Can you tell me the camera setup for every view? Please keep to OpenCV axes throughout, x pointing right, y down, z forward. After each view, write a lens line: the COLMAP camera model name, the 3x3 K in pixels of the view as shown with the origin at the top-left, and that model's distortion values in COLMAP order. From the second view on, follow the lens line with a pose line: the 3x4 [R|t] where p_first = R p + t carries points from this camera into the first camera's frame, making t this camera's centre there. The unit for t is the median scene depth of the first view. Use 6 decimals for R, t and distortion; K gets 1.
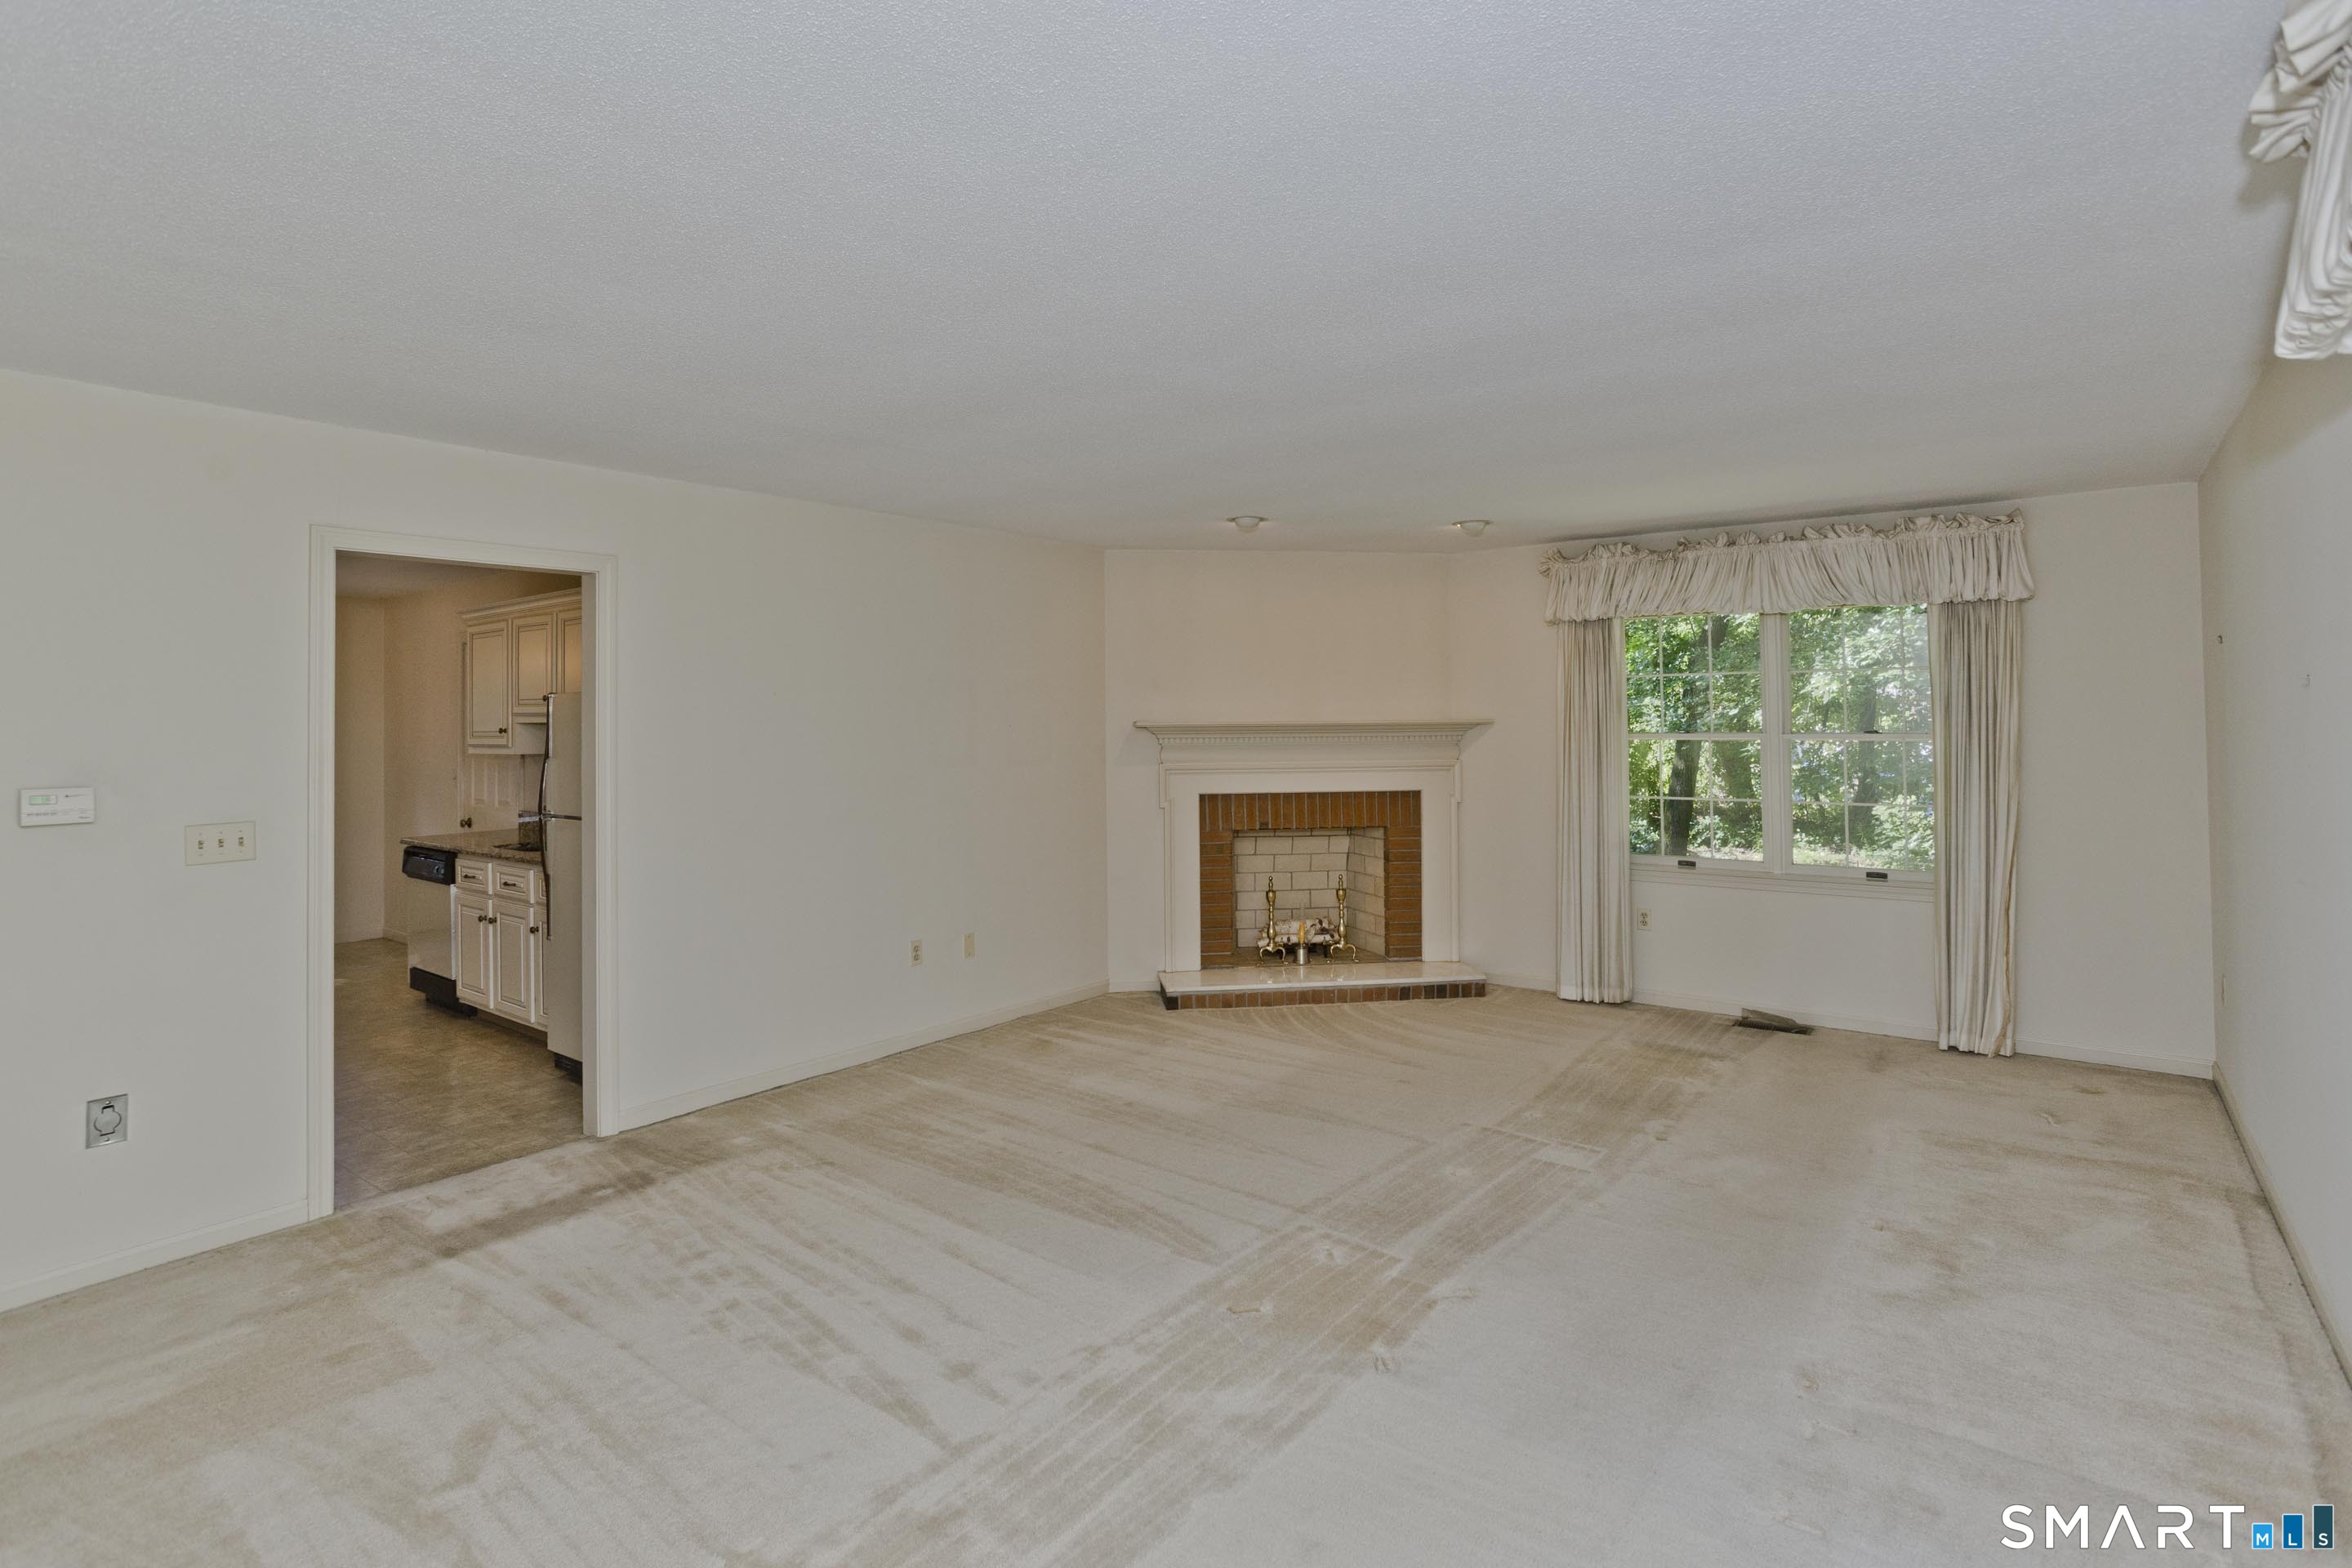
lens RADIAL K [[1210.5, 0, 1170.0], [0, 1210.5, 710.9], [0, 0, 1]] dist [-0.060370, 0.045940]
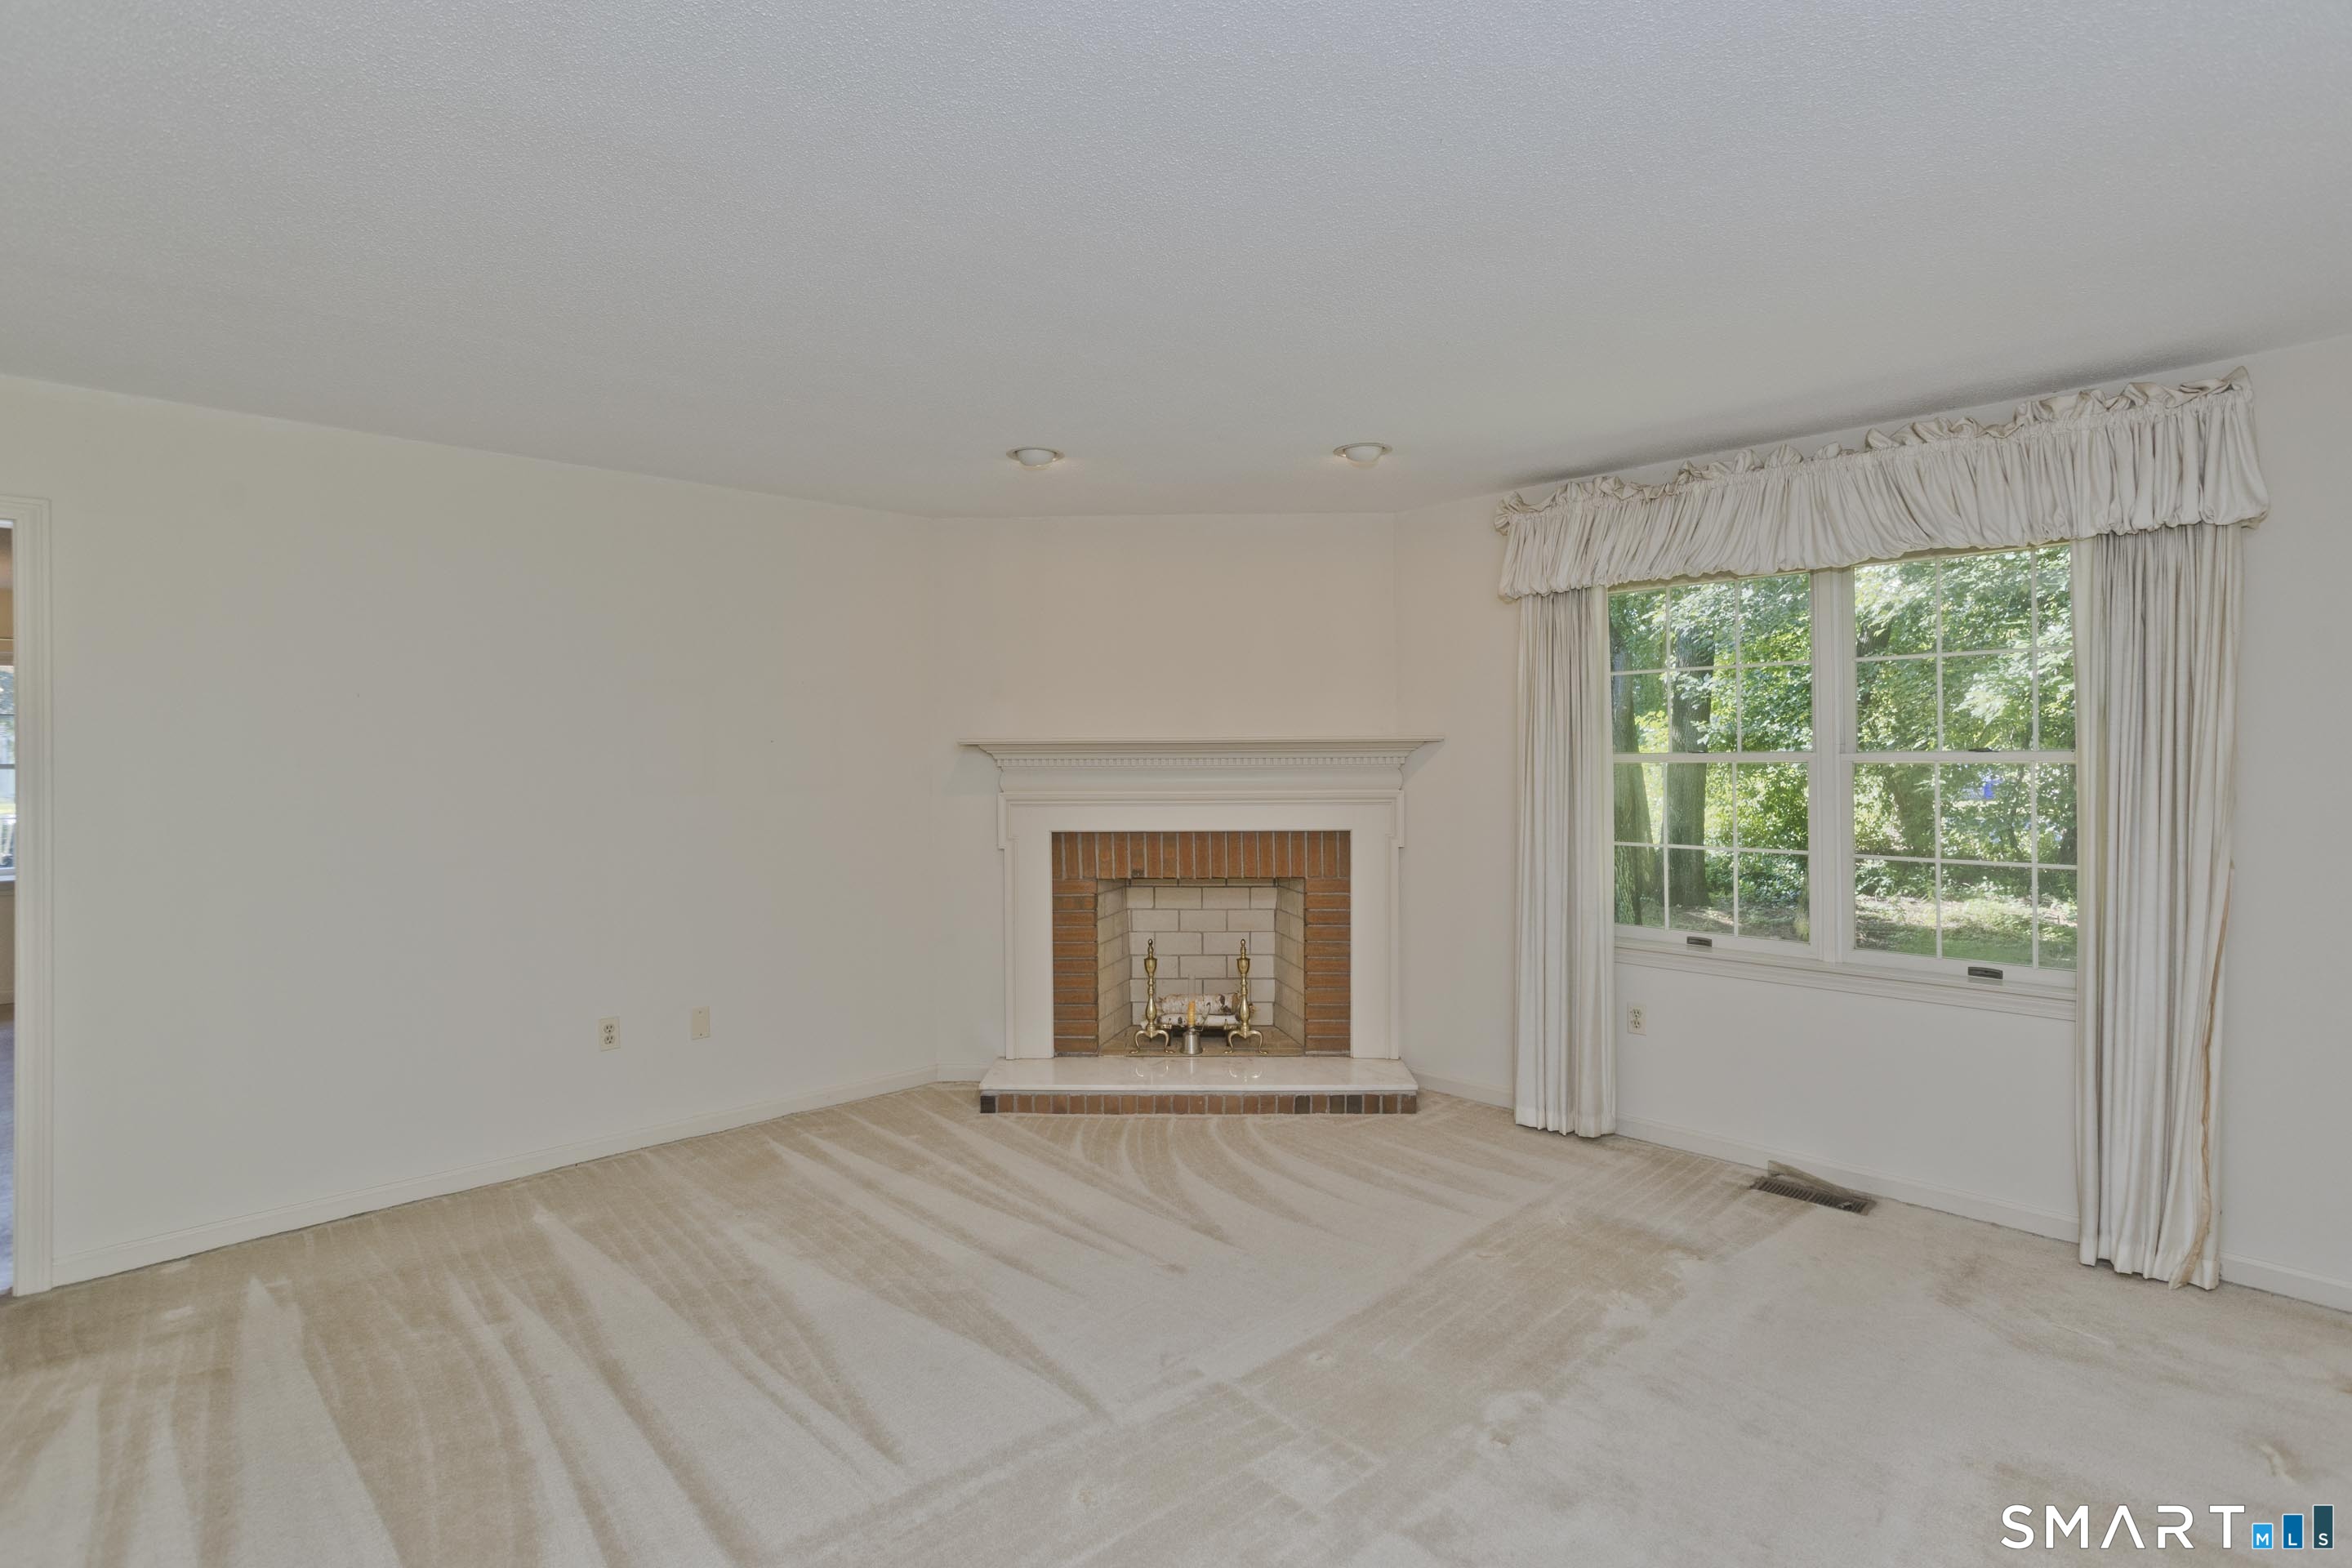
lens RADIAL K [[1174.1, 0, 1171.1], [0, 1174.1, 768.2], [0, 0, 1]] dist [-0.052833, 0.035079]
pose [[0.988360, 0.002951, -0.152104, 0.225846], [0.000104, 0.999798, 0.020076, 0.013826], [0.152132, -0.019858, 0.988161, 0.285494]]
